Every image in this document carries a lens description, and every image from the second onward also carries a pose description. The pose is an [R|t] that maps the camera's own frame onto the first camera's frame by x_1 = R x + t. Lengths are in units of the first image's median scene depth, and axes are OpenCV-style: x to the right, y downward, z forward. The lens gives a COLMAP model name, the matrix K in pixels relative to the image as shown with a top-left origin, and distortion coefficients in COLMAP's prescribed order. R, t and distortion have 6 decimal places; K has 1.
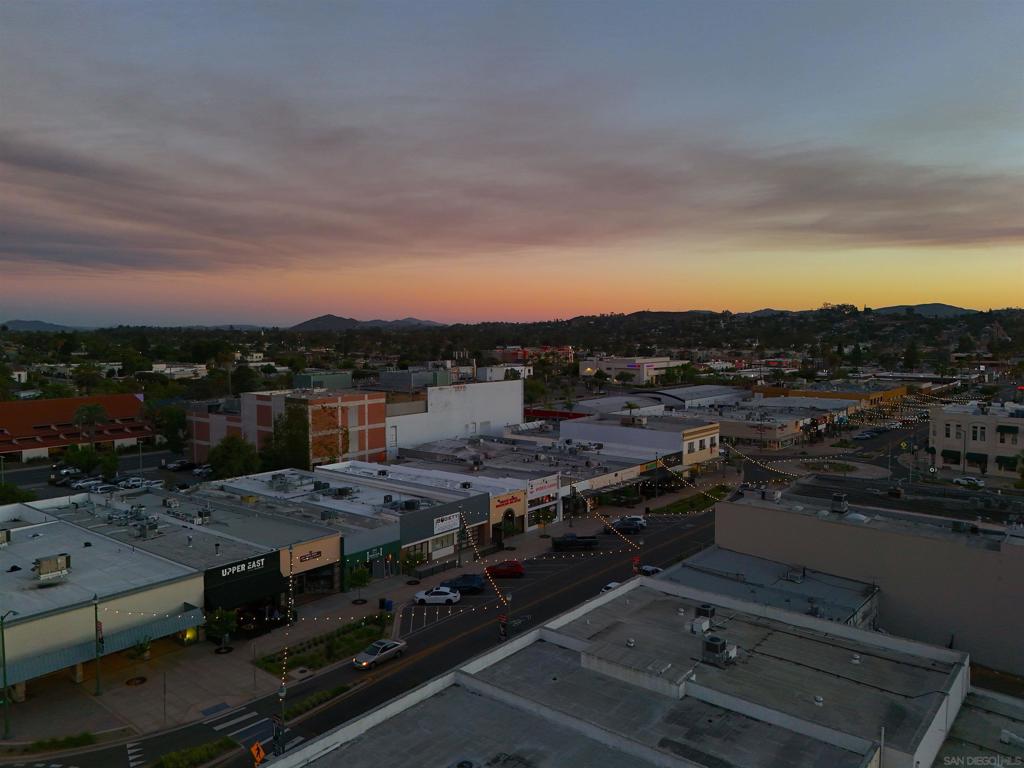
lens RADIAL K [[758.5, 0, 512.0], [0, 758.5, 384.0], [0, 0, 1]] dist [0.061226, -0.004307]
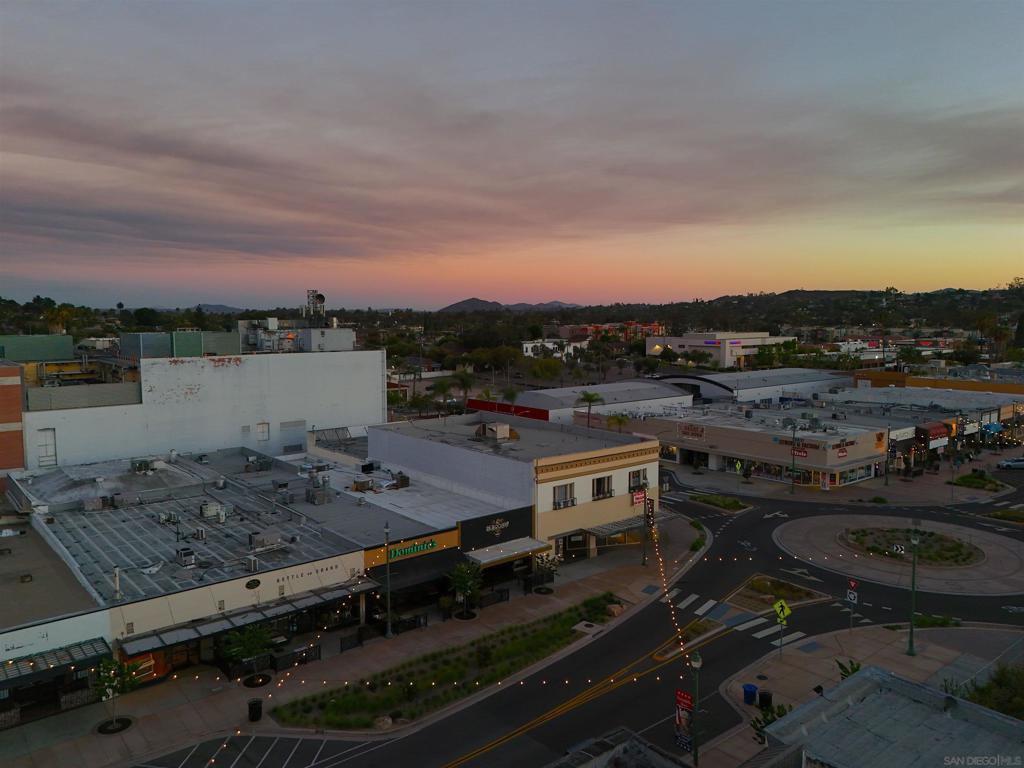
lens RADIAL K [[762.2, 0, 512.2], [0, 762.2, 335.1], [0, 0, 1]] dist [0.060461, -0.043555]
pose [[0.981443, 0.004712, -0.191694, 0.105981], [-0.012729, 0.999094, -0.040608, 0.002451], [0.191329, 0.042295, 0.980614, 0.198397]]
